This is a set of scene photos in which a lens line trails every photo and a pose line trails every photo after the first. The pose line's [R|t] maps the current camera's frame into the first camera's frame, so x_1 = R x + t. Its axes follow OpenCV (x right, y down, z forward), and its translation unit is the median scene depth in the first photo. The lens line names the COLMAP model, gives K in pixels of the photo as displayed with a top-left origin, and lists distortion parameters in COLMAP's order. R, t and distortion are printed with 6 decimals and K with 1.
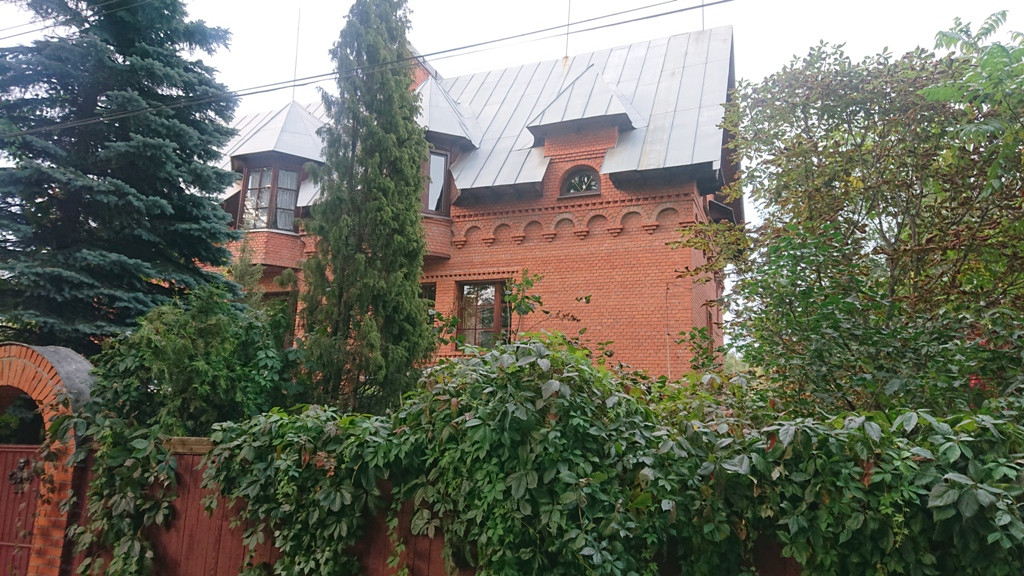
lens RADIAL K [[675.1, 0, 504.6], [0, 675.1, 293.9], [0, 0, 1]] dist [0.212424, -0.323893]
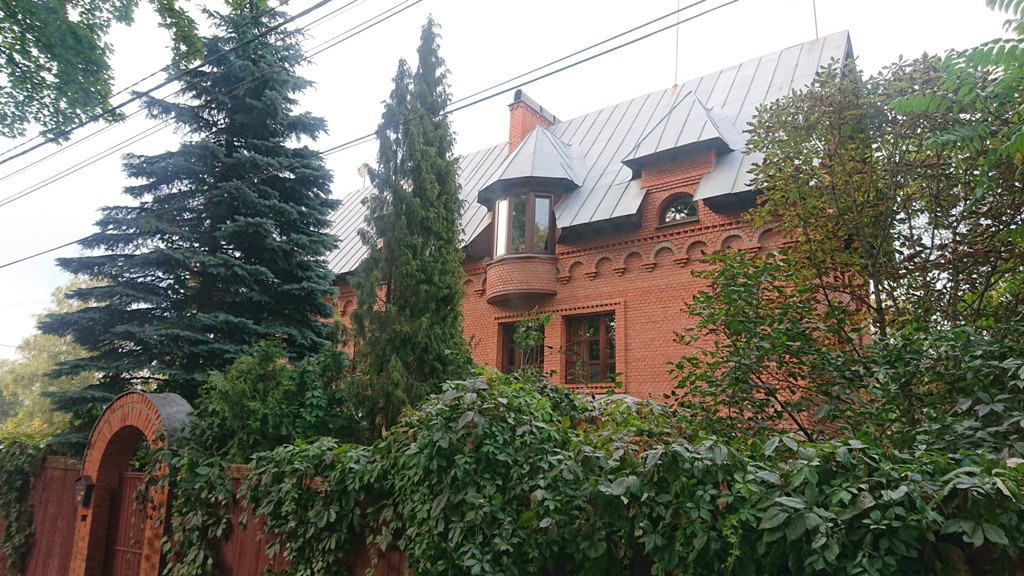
lens RADIAL K [[675.1, 0, 504.6], [0, 675.1, 293.9], [0, 0, 1]] dist [0.212424, -0.323893]
pose [[0.964291, -0.063432, -0.257137, 0.251974], [0.051362, 0.997252, -0.053395, -0.003833], [0.259817, 0.038281, 0.964899, -0.054283]]
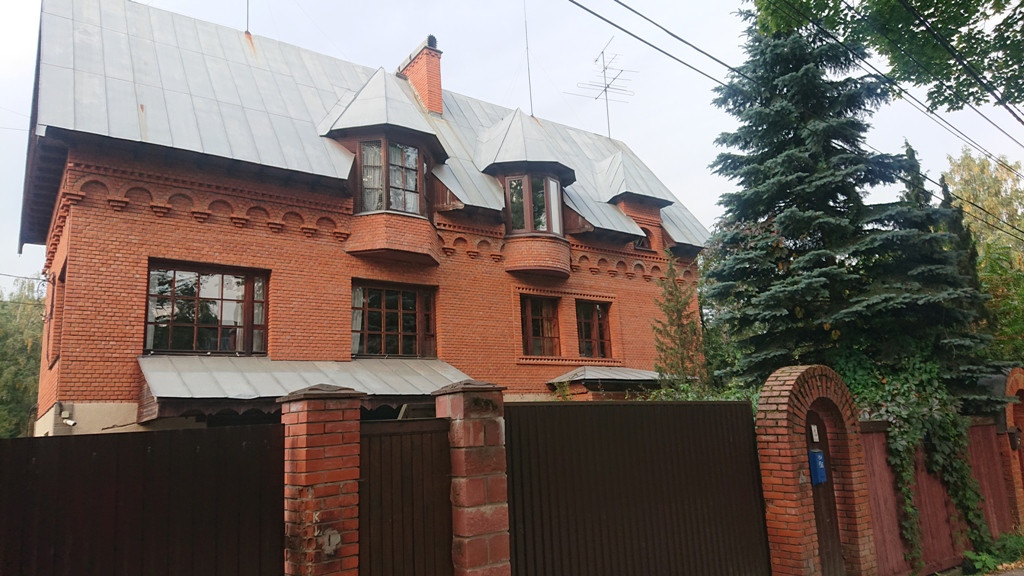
lens RADIAL K [[675.1, 0, 504.6], [0, 675.1, 293.9], [0, 0, 1]] dist [0.212424, -0.323893]
pose [[0.523056, 0.104597, 0.845856, -2.637537], [-0.103951, 0.992861, -0.058495, 0.127669], [-0.845936, -0.057332, 0.530194, 1.060397]]
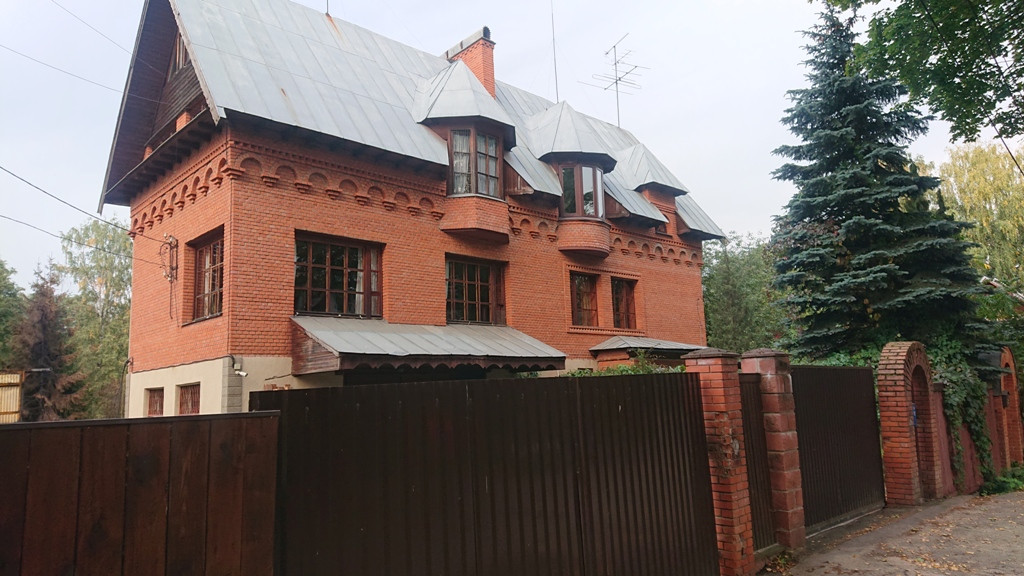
lens RADIAL K [[671.9, 0, 508.5], [0, 671.9, 294.7], [0, 0, 1]] dist [0.189569, -0.280460]
pose [[0.414484, 0.078315, 0.906680, -3.148296], [-0.135334, 0.990517, -0.023689, 0.176567], [-0.899938, -0.112885, 0.421152, 1.383366]]
